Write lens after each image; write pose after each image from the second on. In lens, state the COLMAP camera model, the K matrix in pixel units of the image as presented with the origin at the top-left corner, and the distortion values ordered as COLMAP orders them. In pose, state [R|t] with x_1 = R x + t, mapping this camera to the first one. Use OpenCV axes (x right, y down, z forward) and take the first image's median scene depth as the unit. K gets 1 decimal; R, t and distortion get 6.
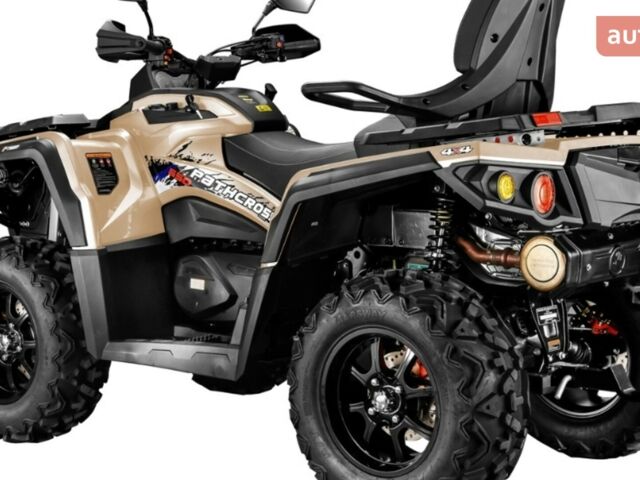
lens RADIAL K [[518.0, 0, 320.0], [0, 518.0, 240.0], [0, 0, 1]] dist [-0.003711, -0.002733]
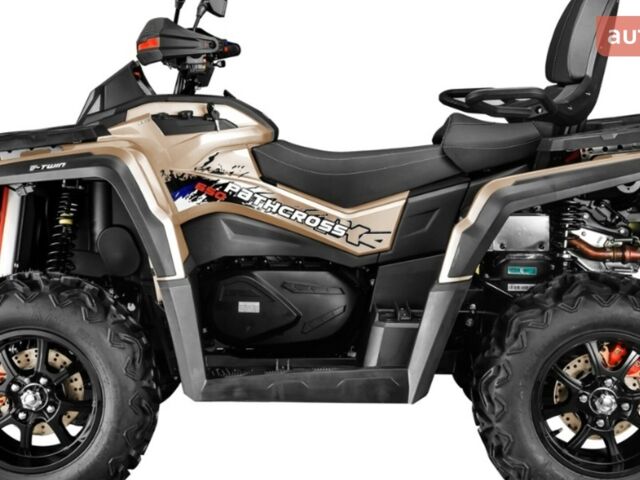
lens RADIAL K [[521.7, 0, 320.0], [0, 521.7, 240.0], [0, 0, 1]] dist [-0.005001, -0.001417]
pose [[0.964123, -0.064805, 0.257422, -0.332131], [0.067947, 0.997683, -0.003315, -0.021272], [-0.256611, 0.020687, 0.966293, 0.064398]]
